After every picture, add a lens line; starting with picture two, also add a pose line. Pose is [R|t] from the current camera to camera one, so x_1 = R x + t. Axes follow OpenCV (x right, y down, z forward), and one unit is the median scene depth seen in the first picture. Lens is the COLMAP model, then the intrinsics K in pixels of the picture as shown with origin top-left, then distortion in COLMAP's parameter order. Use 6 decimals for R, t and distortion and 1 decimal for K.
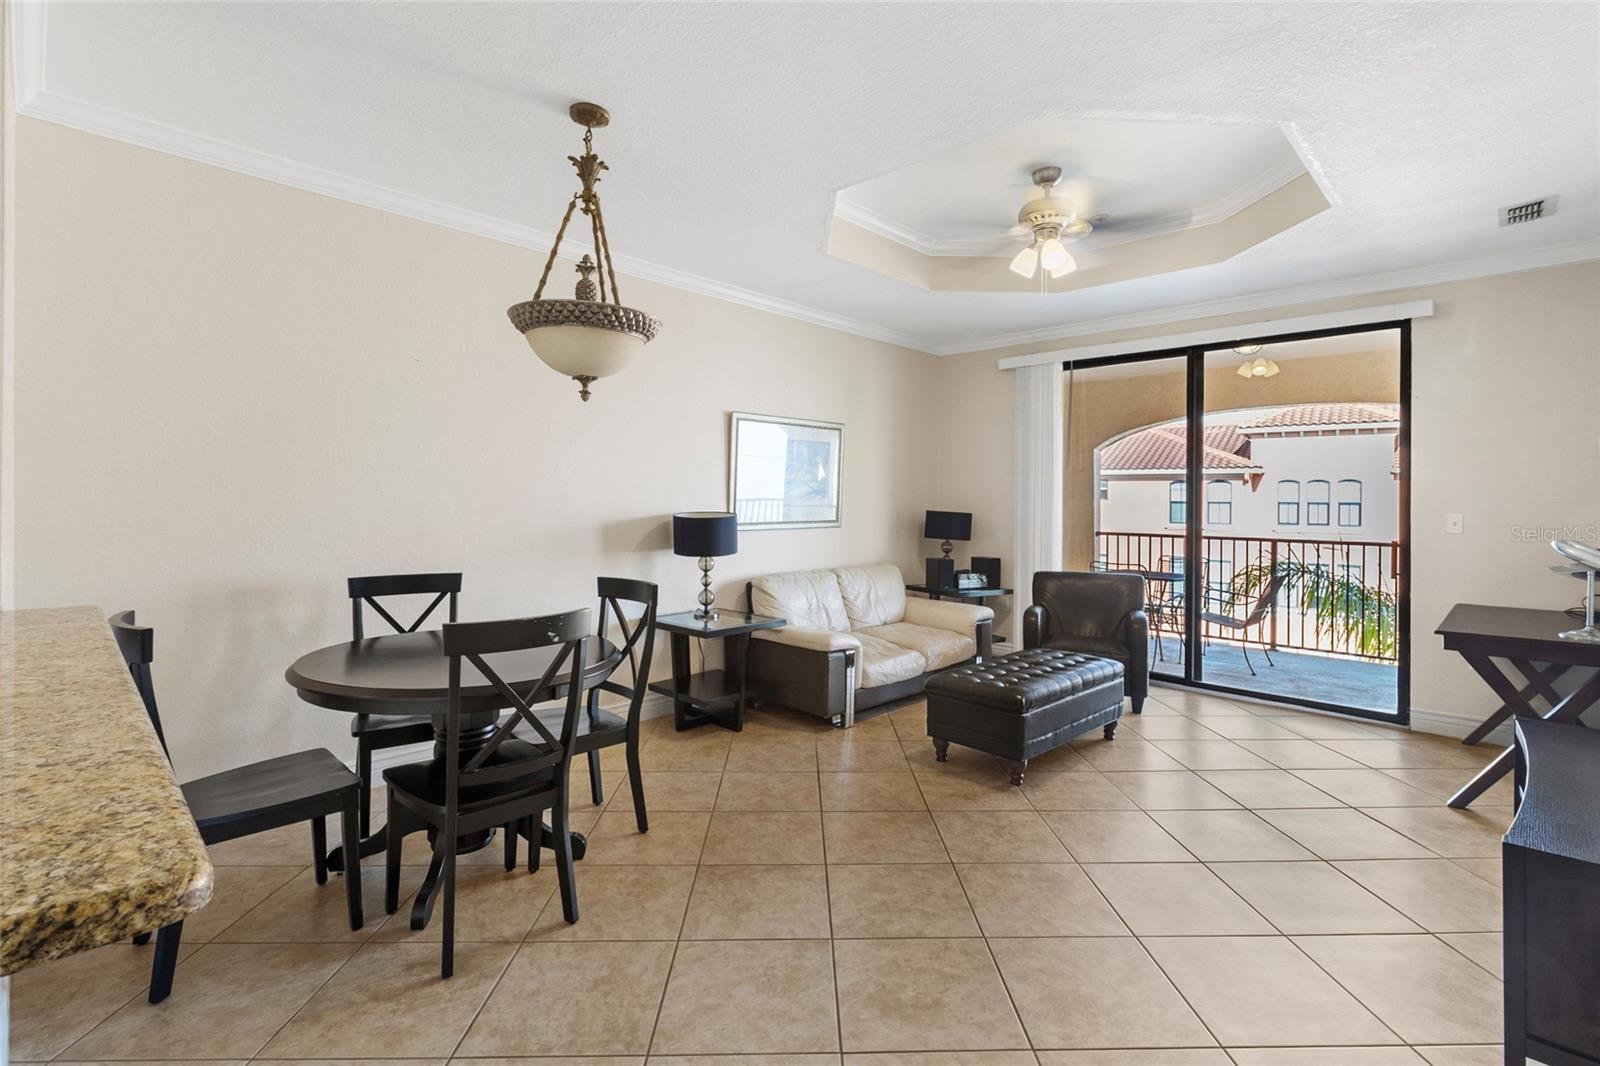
lens RADIAL K [[734.5, 0, 818.7], [0, 734.5, 503.4], [0, 0, 1]] dist [0.003061, -0.001614]
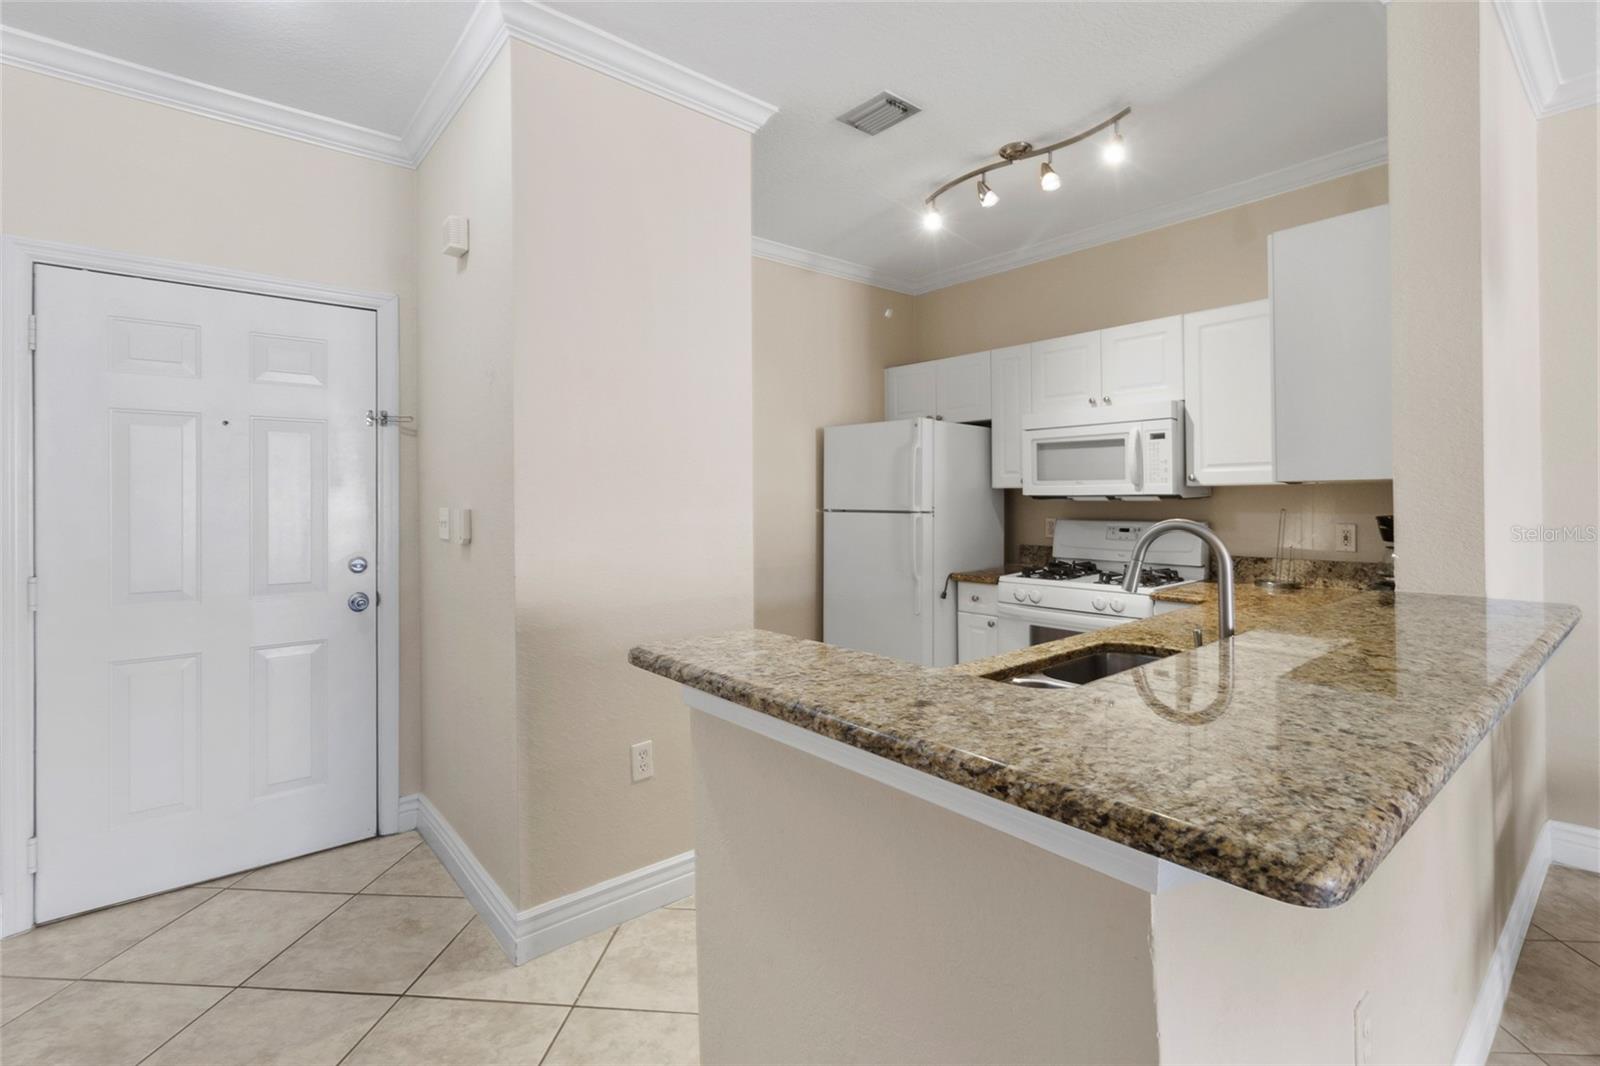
lens RADIAL K [[734.5, 0, 808.1], [0, 734.5, 494.3], [0, 0, 1]] dist [0.003061, -0.001614]
pose [[-0.107779, -0.009530, -0.994129, 0.027114], [0.006211, 0.999928, -0.010259, 0.000302], [0.994155, -0.007280, -0.107712, 0.053847]]
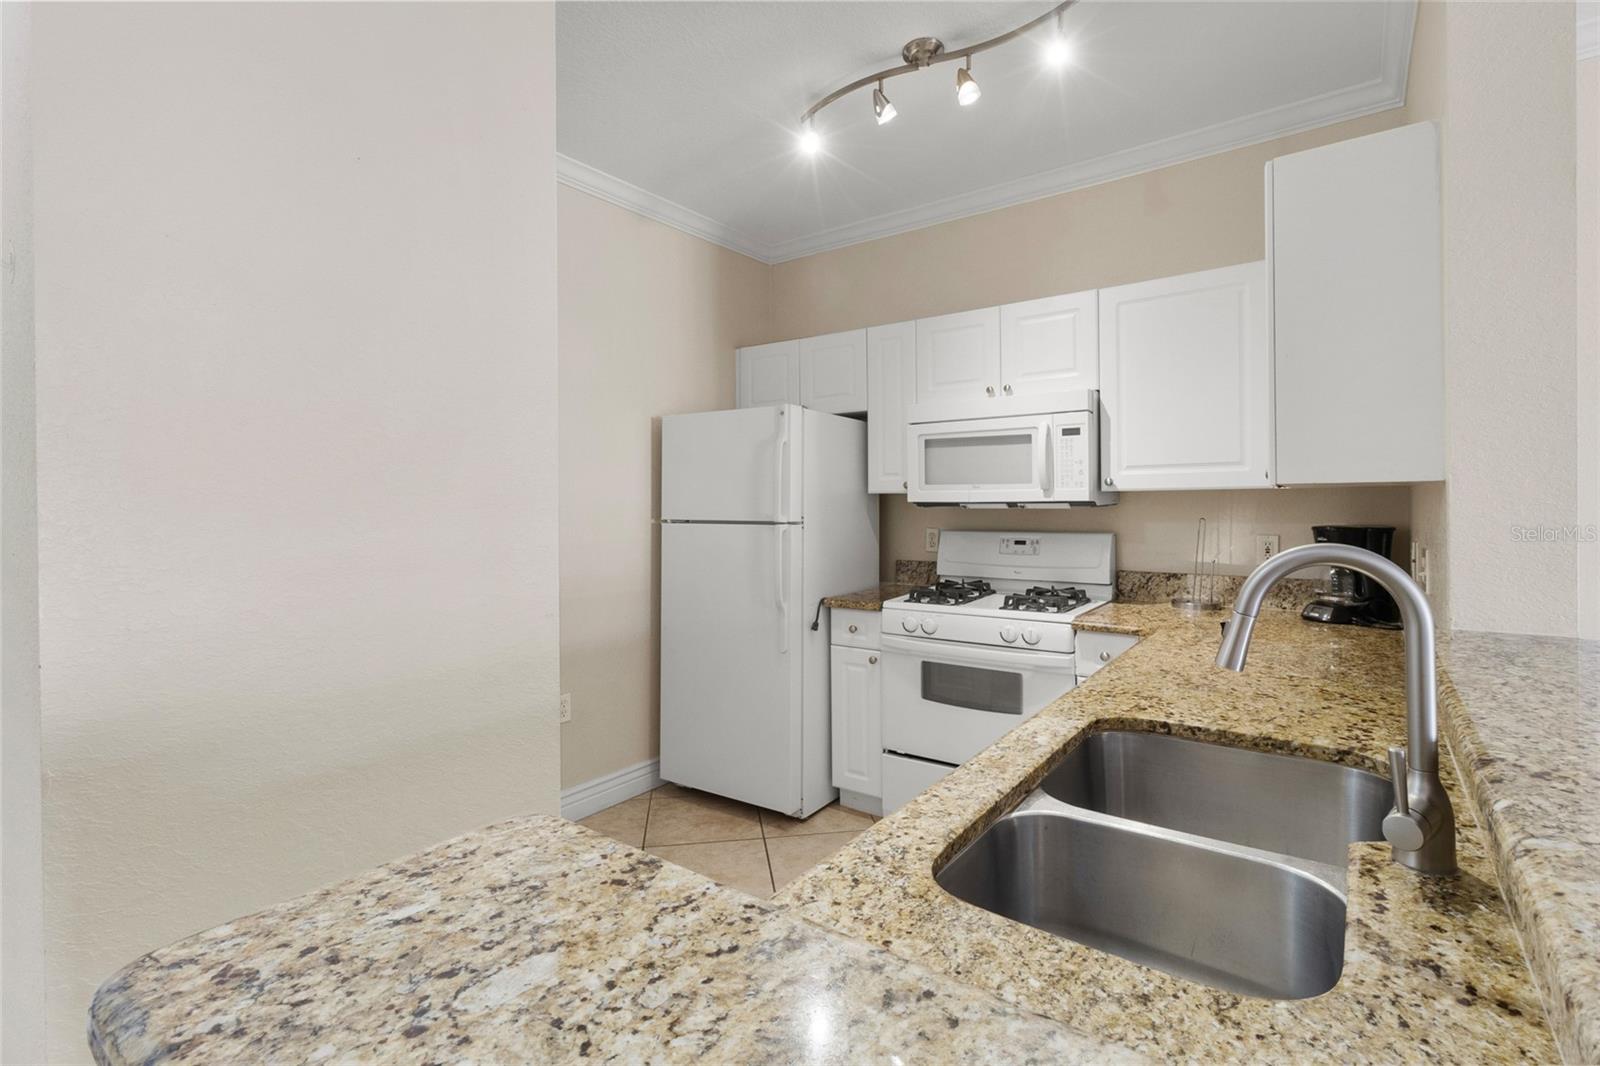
lens RADIAL K [[734.5, 0, 811.1], [0, 734.5, 505.2], [0, 0, 1]] dist [0.003061, -0.001614]
pose [[0.127929, -0.004329, -0.991774, -0.173620], [0.007017, 0.999969, -0.003460, -0.001129], [0.991758, -0.006516, 0.127956, 0.024849]]
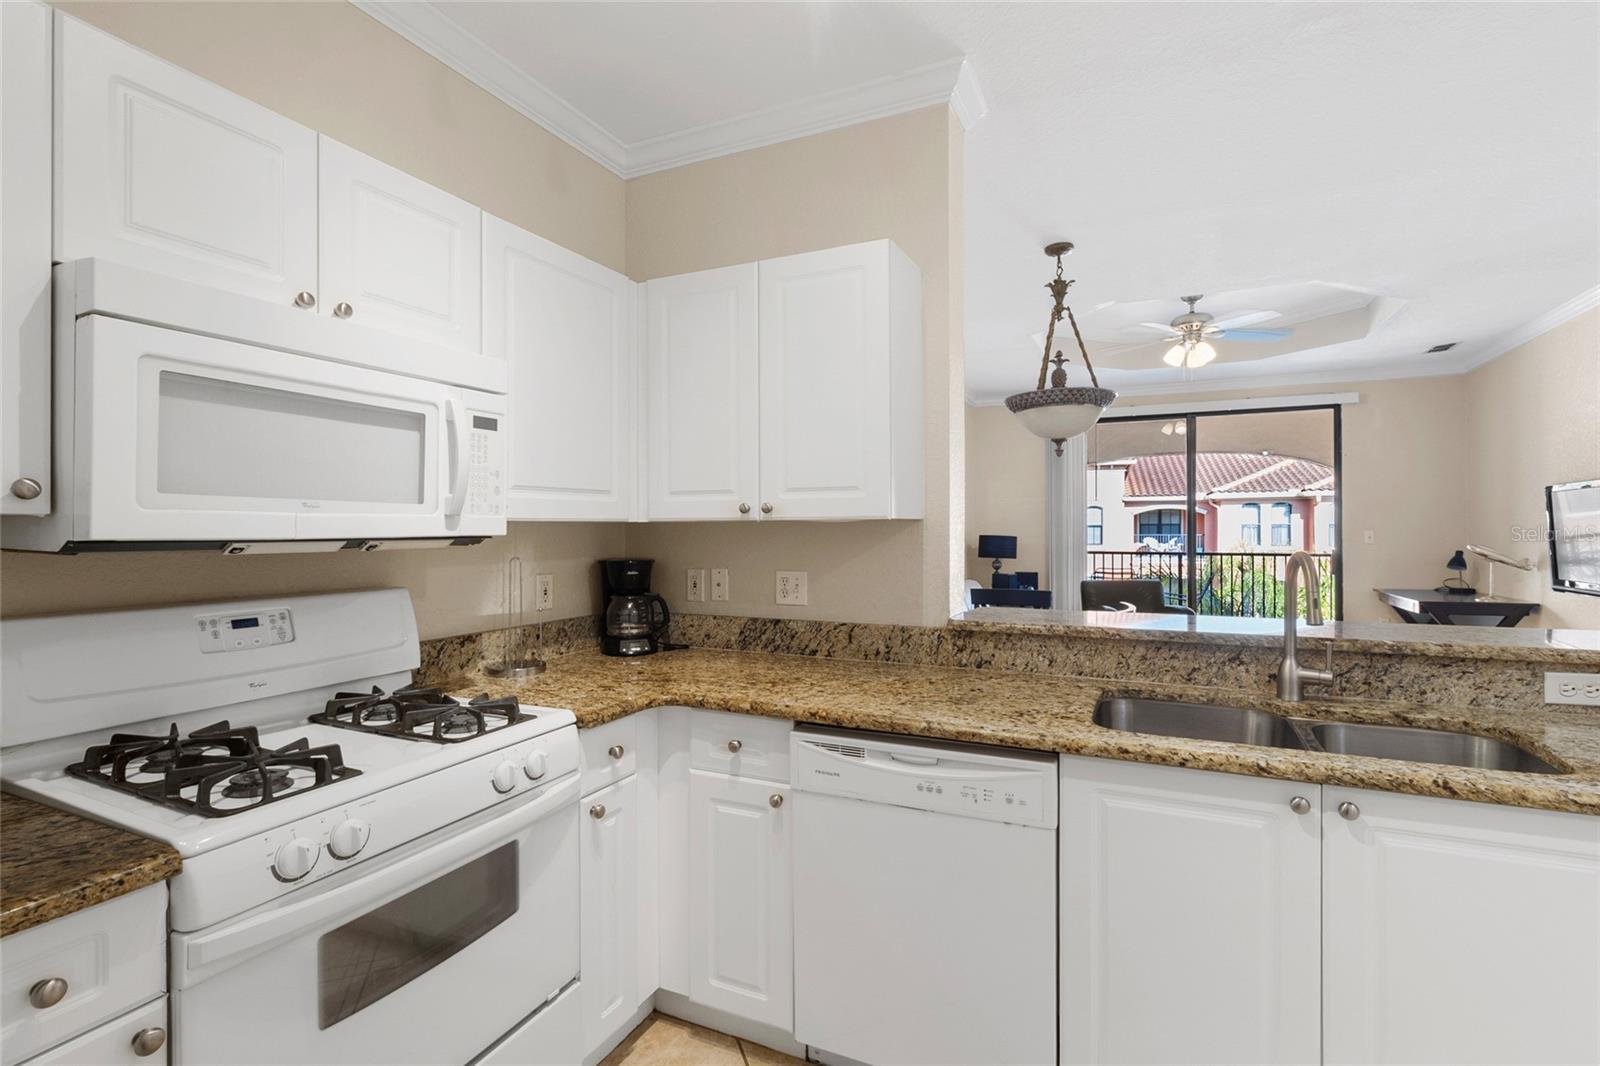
lens RADIAL K [[734.5, 0, 816.4], [0, 734.5, 533.7], [0, 0, 1]] dist [0.003061, -0.001614]
pose [[0.948047, -0.015923, 0.317733, -0.762214], [0.014938, 0.999873, 0.005536, -0.006152], [-0.317781, -0.000502, 0.948164, -0.105998]]
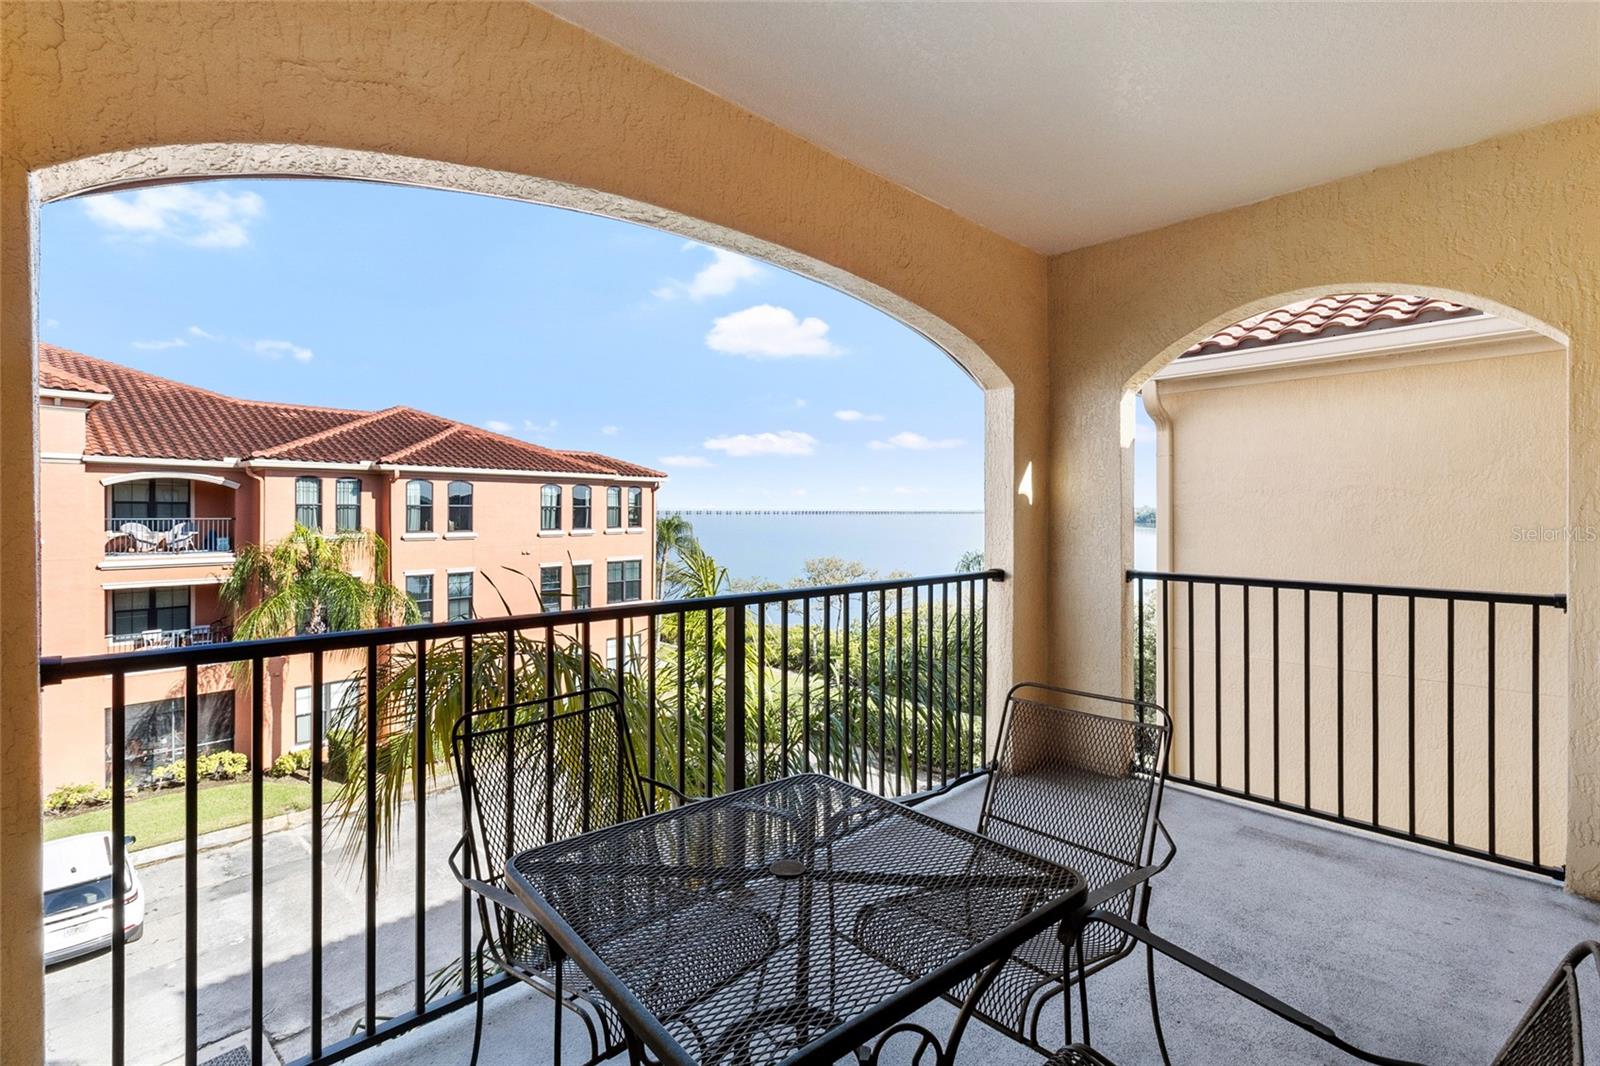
lens RADIAL K [[734.5, 0, 805.6], [0, 734.5, 524.5], [0, 0, 1]] dist [0.003061, -0.001614]
pose [[0.030798, -0.024908, 0.999215, 0.462329], [0.000410, 0.999690, 0.024908, 0.021837], [-0.999526, -0.000357, 0.030798, 1.771957]]
